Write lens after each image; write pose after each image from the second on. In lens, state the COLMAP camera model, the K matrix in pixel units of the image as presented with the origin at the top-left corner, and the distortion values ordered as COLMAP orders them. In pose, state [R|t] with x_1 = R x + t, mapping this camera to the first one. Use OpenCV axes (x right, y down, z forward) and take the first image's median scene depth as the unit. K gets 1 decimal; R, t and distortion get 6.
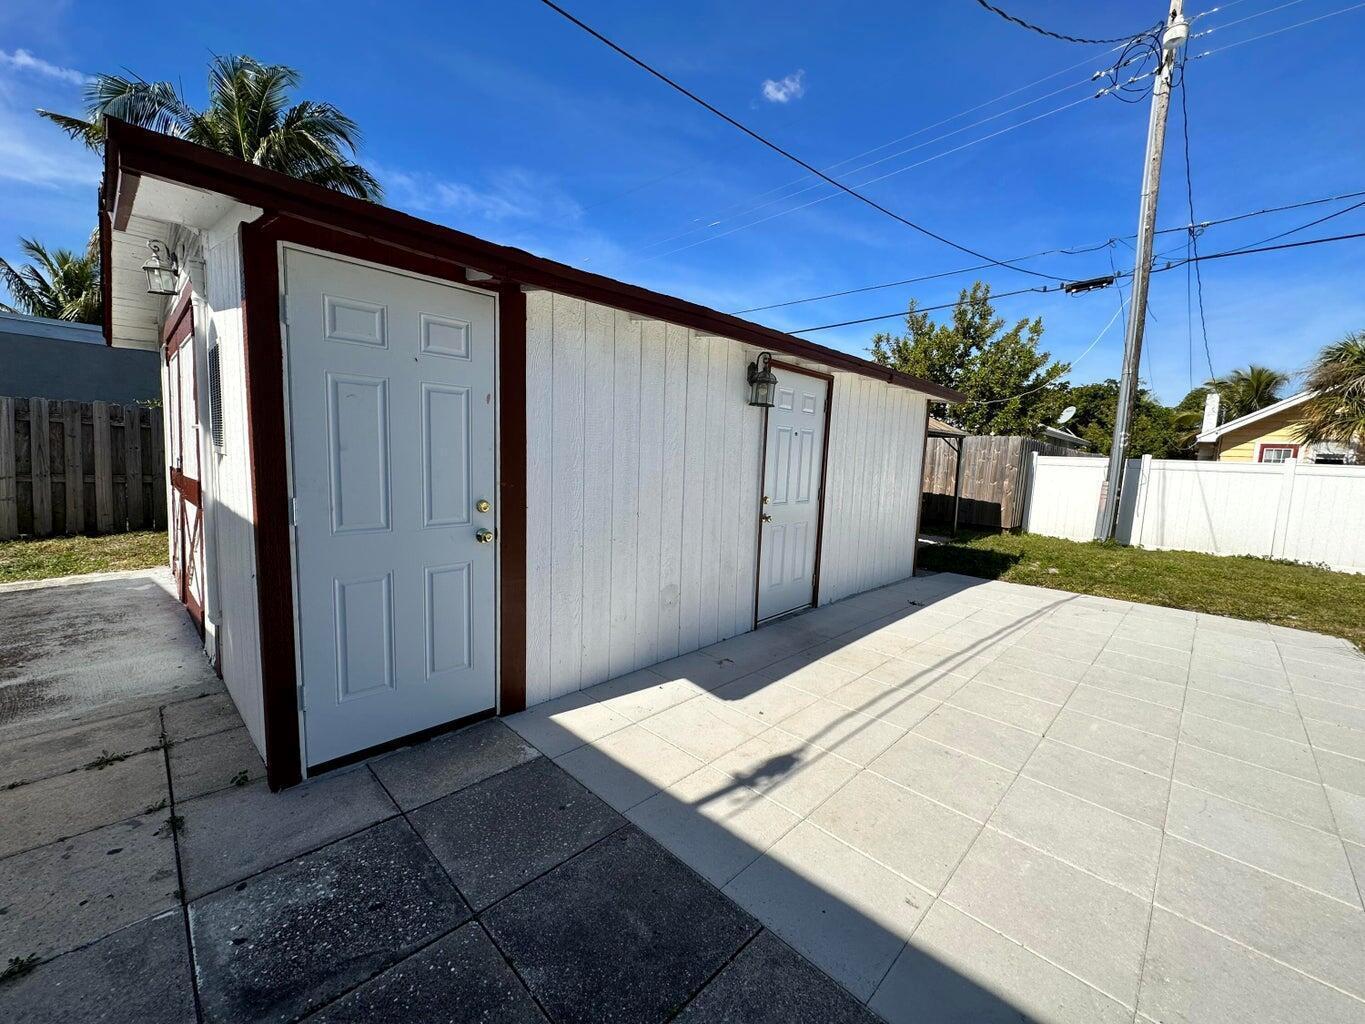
lens RADIAL K [[542.8, 0, 679.1], [0, 542.8, 511.7], [0, 0, 1]] dist [0.000137, 0.000088]
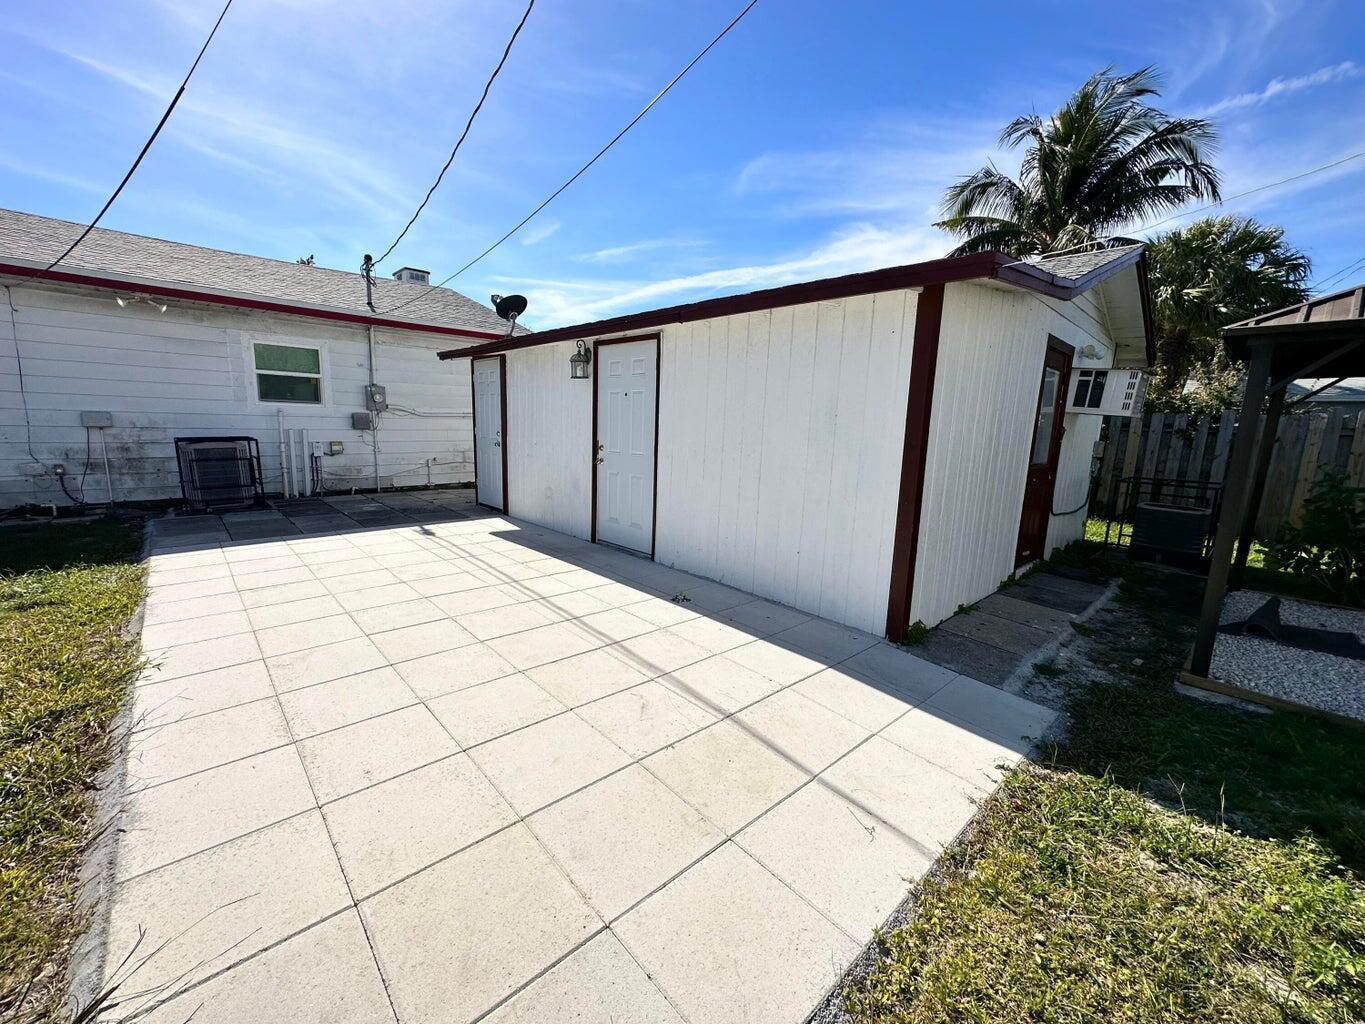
lens RADIAL K [[542.8, 0, 679.0], [0, 542.8, 509.1], [0, 0, 1]] dist [0.000137, 0.000088]
pose [[-0.046998, 0.121348, -0.991497, 1.451754], [-0.138104, 0.982272, 0.126765, -0.066126], [0.989302, 0.142888, -0.029406, 1.225775]]
